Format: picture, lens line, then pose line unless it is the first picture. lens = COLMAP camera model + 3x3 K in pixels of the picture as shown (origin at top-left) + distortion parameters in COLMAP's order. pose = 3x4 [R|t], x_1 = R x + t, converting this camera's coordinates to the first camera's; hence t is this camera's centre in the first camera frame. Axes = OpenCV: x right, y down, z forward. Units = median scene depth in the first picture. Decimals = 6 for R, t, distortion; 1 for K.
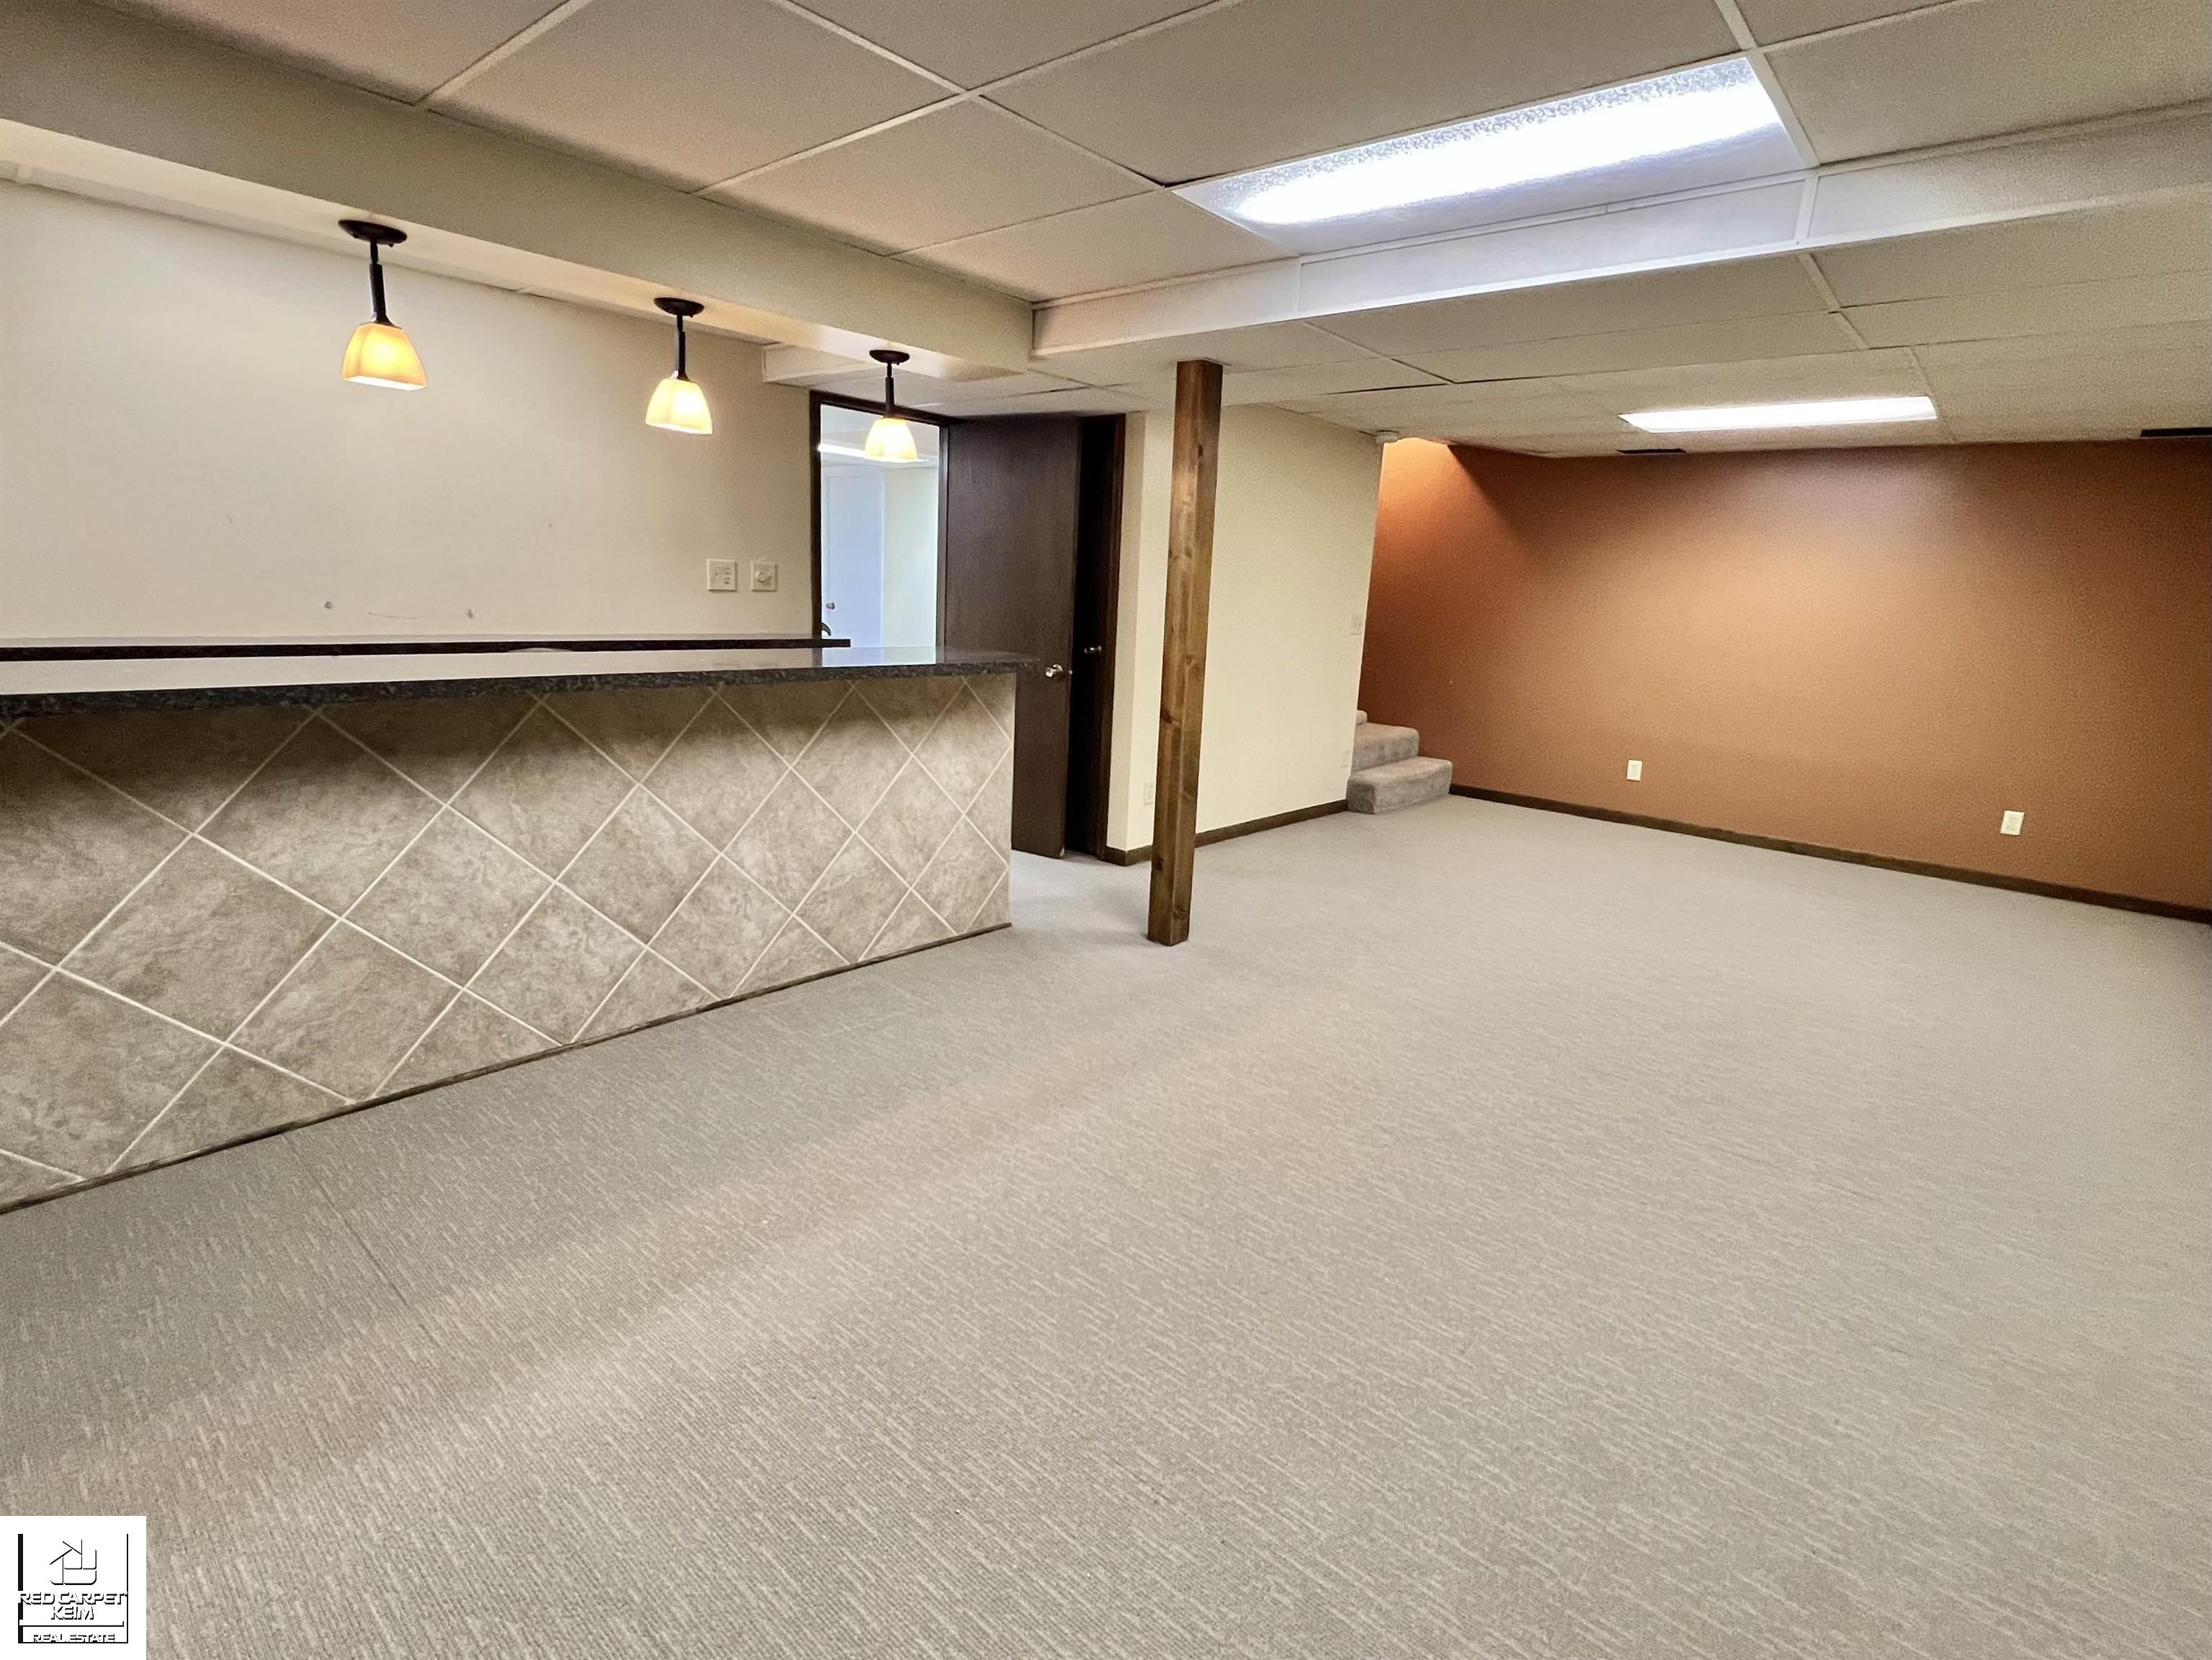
lens RADIAL K [[1069.9, 0, 1103.8], [0, 1069.9, 837.2], [0, 0, 1]] dist [-0.002321, 0.000543]
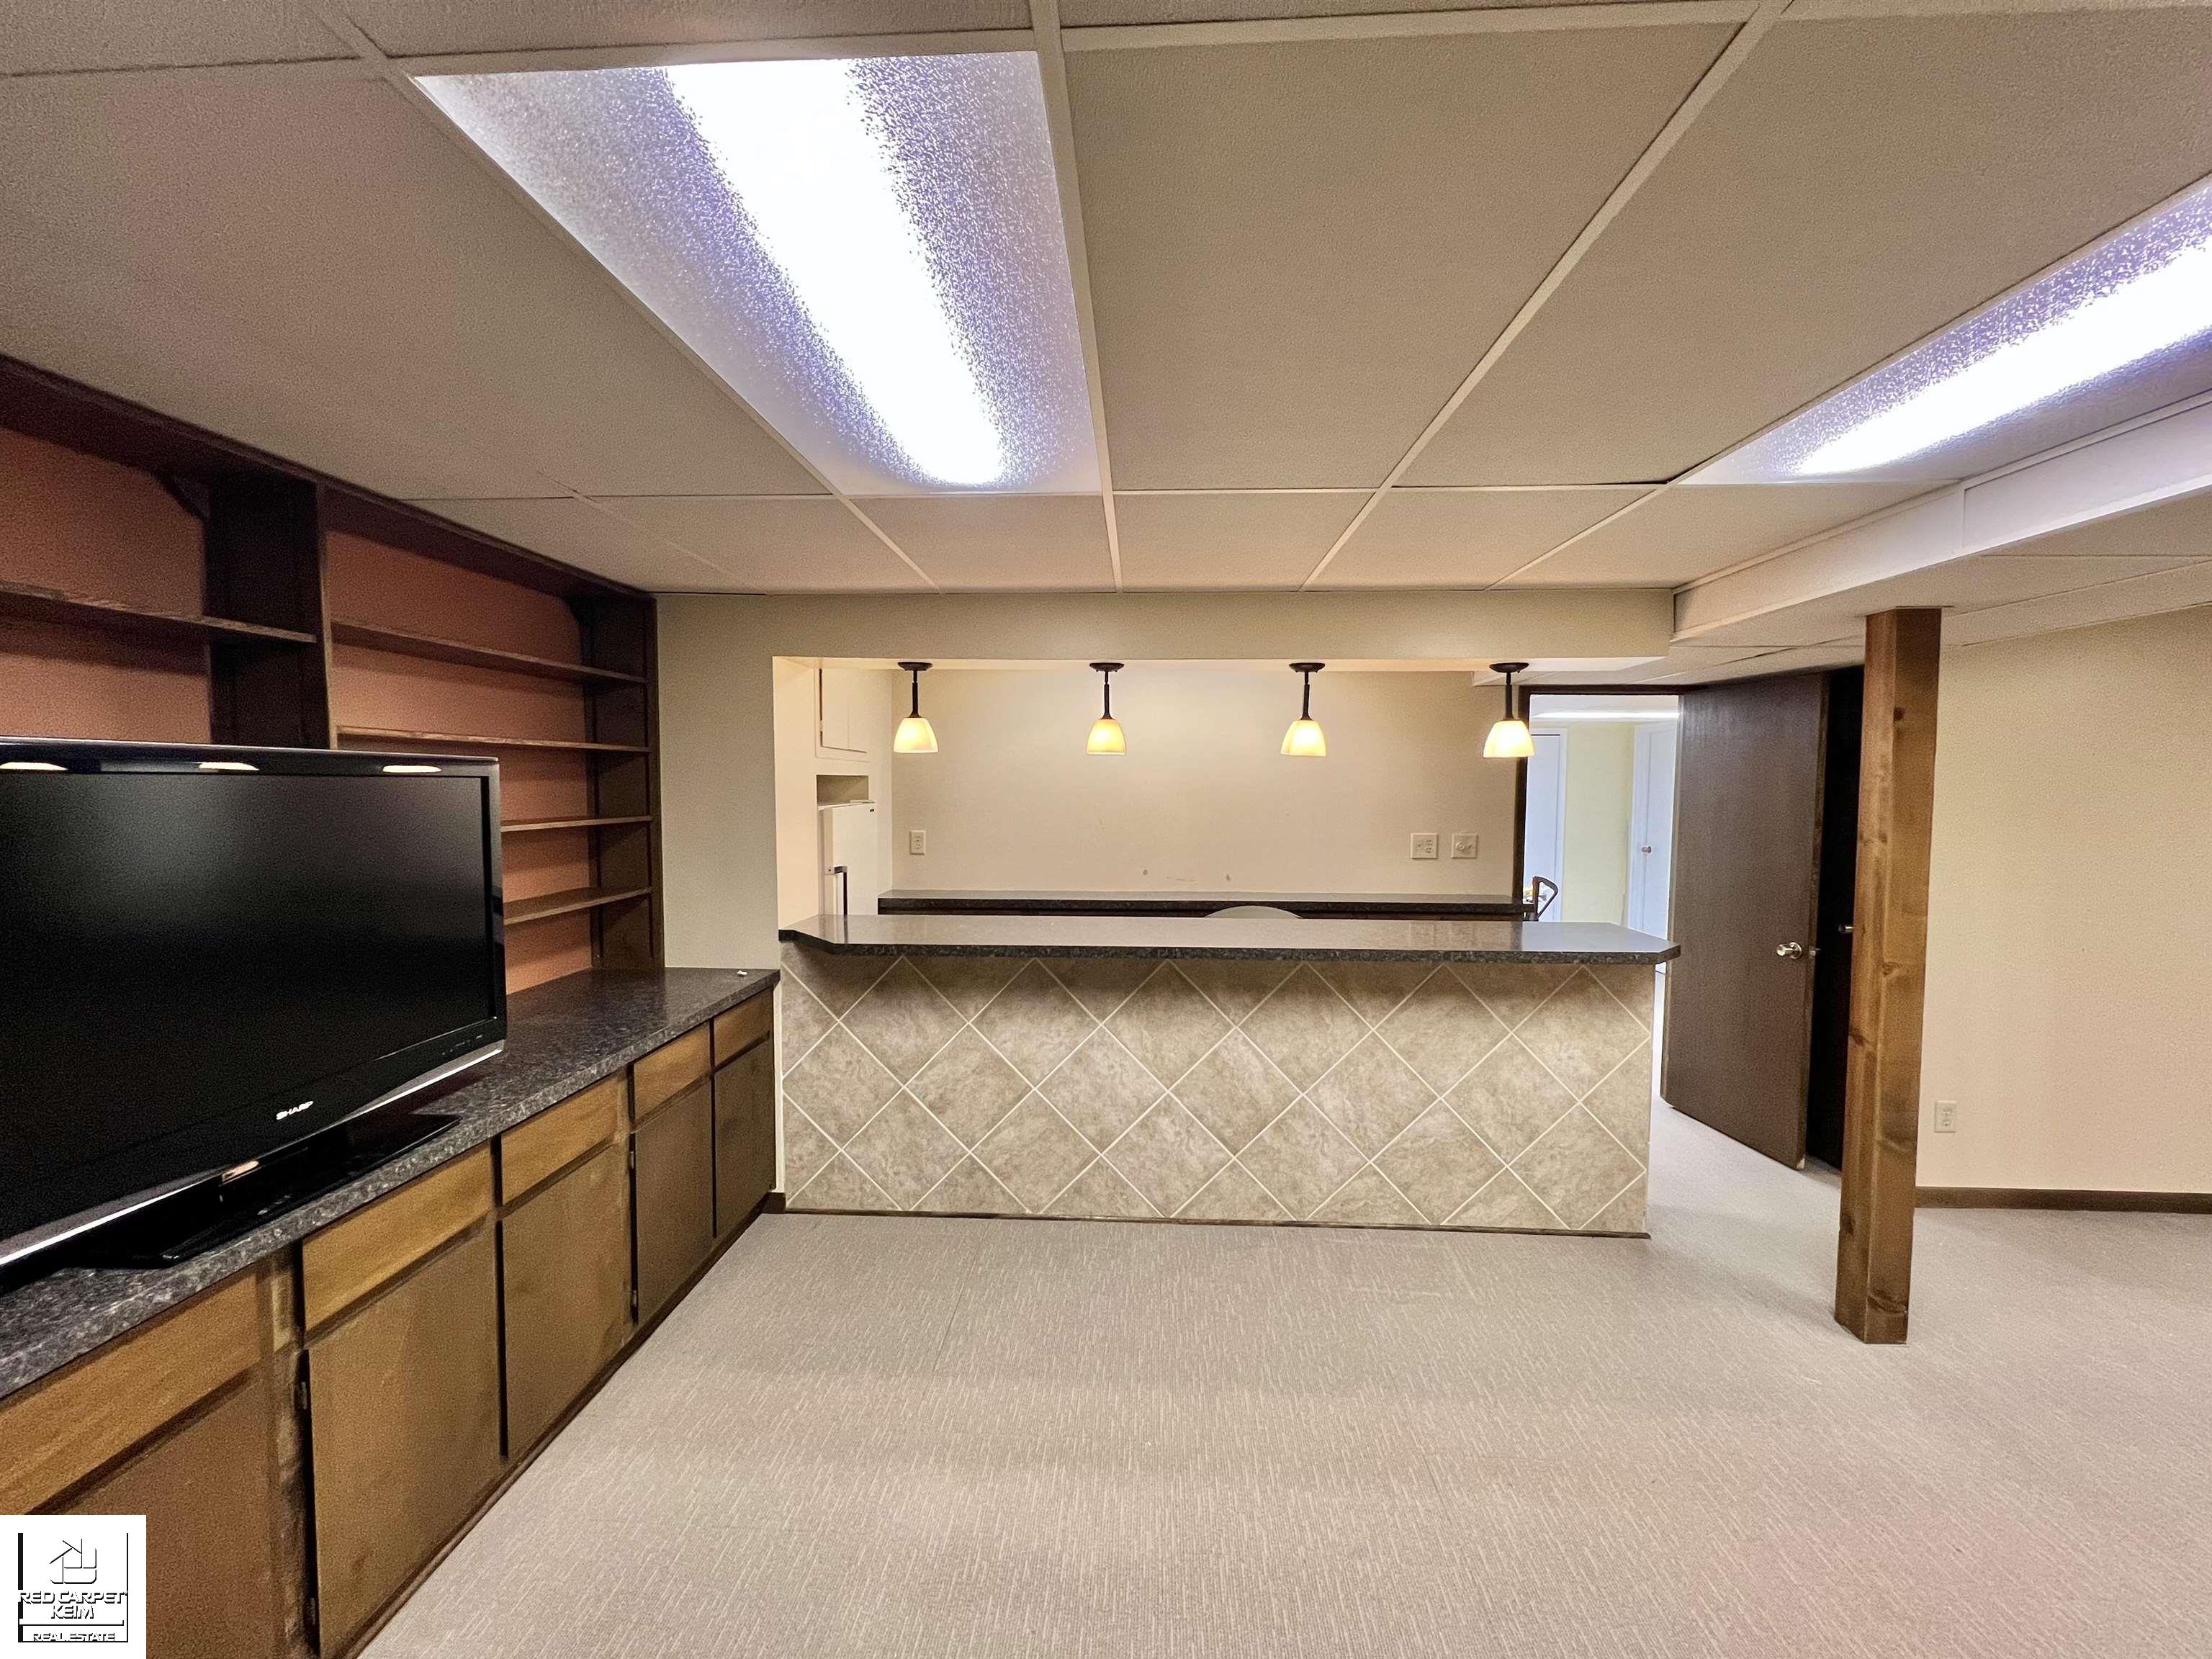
lens RADIAL K [[885.8, 0, 1101.6], [0, 885.8, 831.4], [0, 0, 1]] dist [-0.003653, -0.000918]
pose [[0.614528, -0.004858, -0.788880, 0.307448], [-0.156590, 0.979333, -0.128013, -0.119082], [0.773198, 0.202198, 0.601067, 0.190315]]
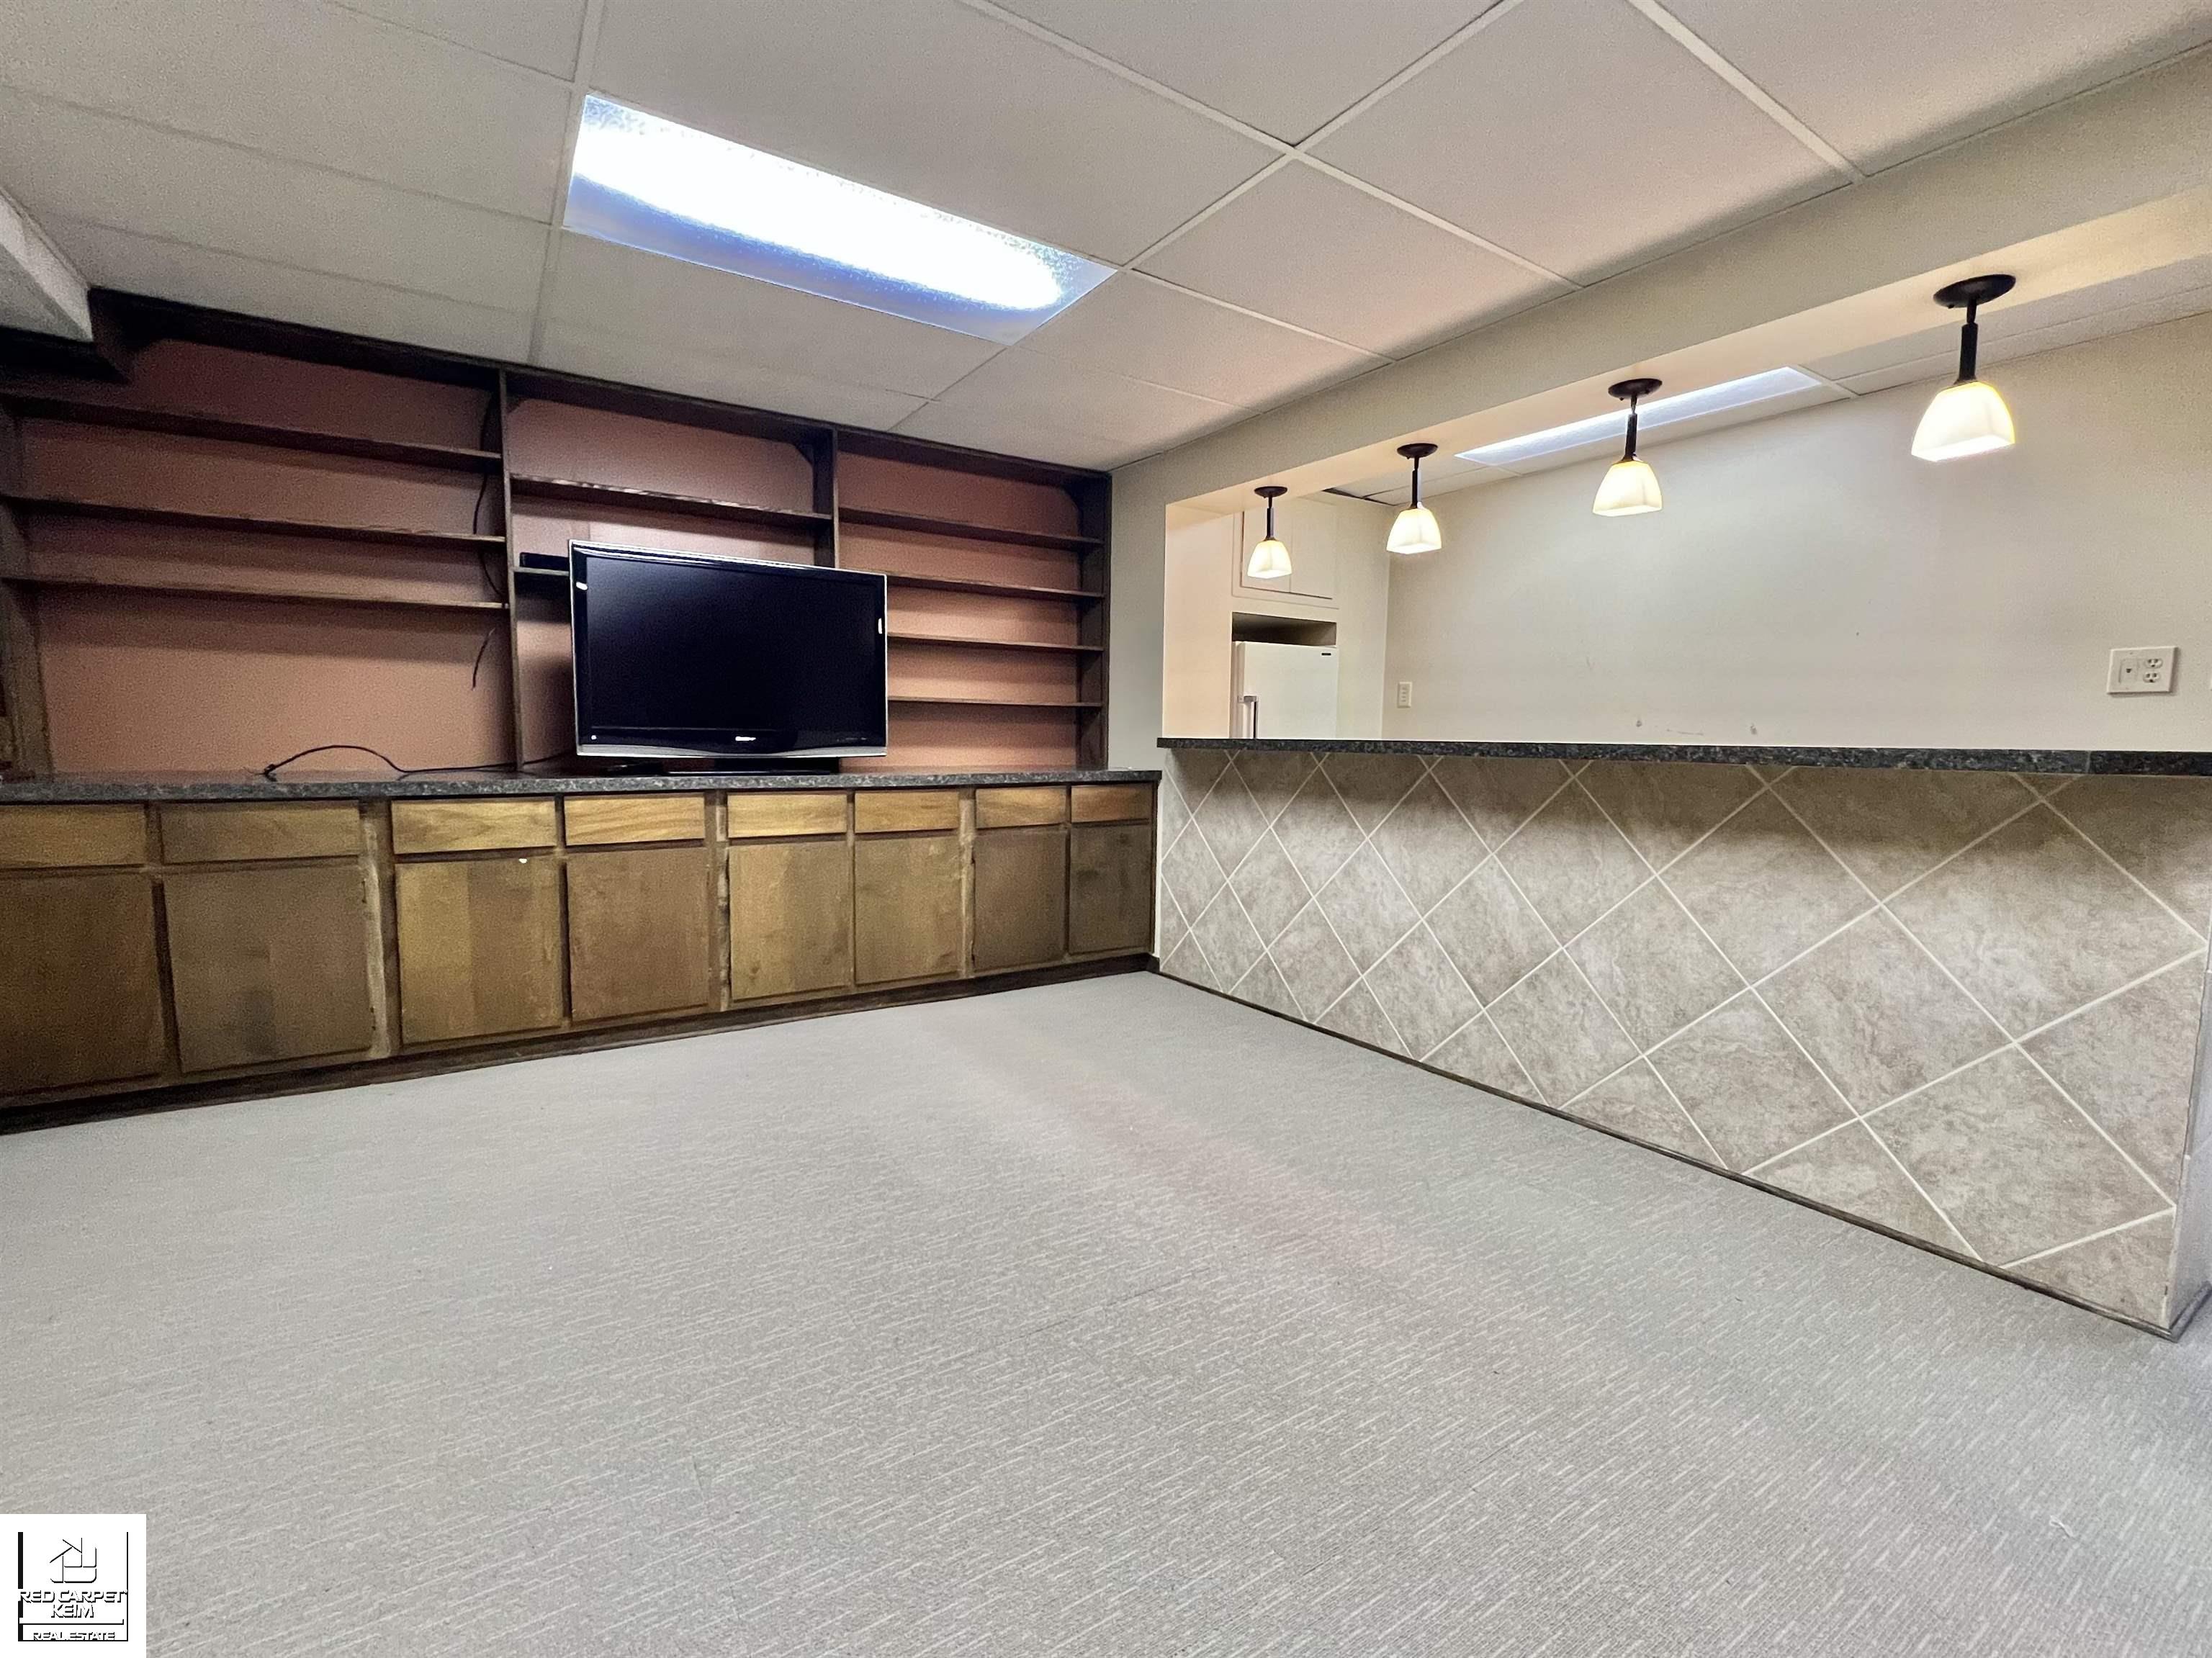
lens RADIAL K [[967.2, 0, 1100.7], [0, 967.2, 831.3], [0, 0, 1]] dist [-0.002680, 0.000264]
pose [[-0.271297, 0.044708, -0.961457, 0.608413], [-0.250573, 0.961195, 0.115401, -0.085373], [0.929307, 0.272223, -0.249567, 0.876533]]
